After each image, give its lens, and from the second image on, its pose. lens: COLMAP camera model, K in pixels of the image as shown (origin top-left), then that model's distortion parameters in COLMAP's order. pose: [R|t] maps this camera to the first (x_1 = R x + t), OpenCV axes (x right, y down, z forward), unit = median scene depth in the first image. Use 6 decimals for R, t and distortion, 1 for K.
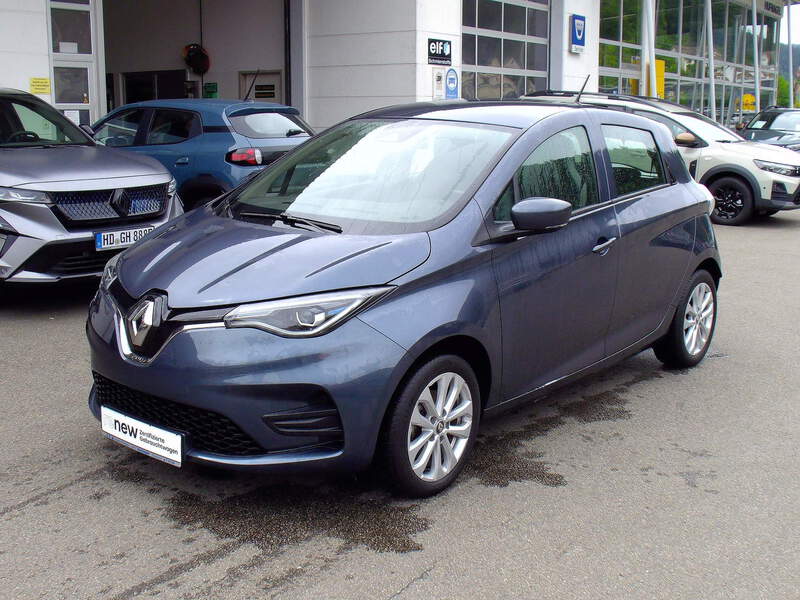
lens RADIAL K [[985.0, 0, 400.0], [0, 985.0, 300.0], [0, 0, 1]] dist [-0.220017, 0.319589]
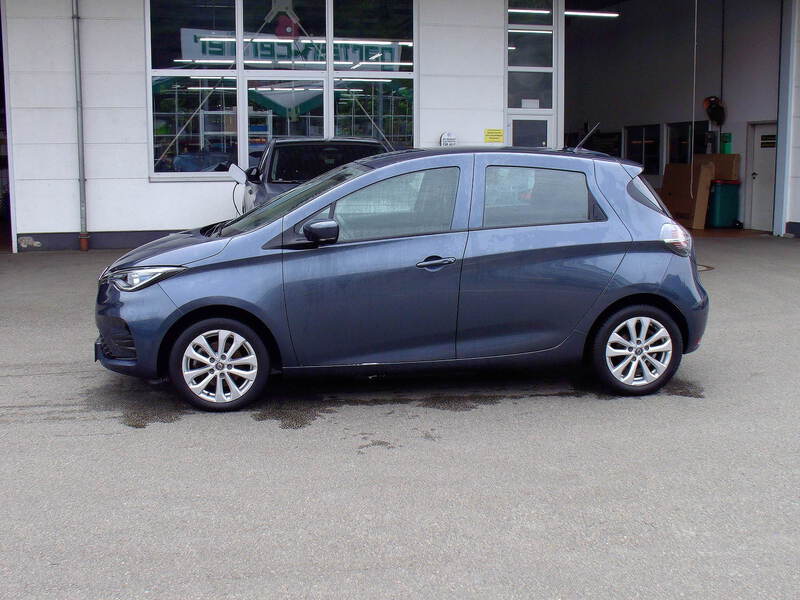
lens RADIAL K [[973.5, 0, 396.7], [0, 973.5, 283.7], [0, 0, 1]] dist [-0.164953, 0.017116]
pose [[0.731624, 0.079174, -0.677095, 0.840399], [-0.122906, 0.992276, -0.016775, -0.002634], [0.670538, 0.095492, 0.735704, 0.057679]]
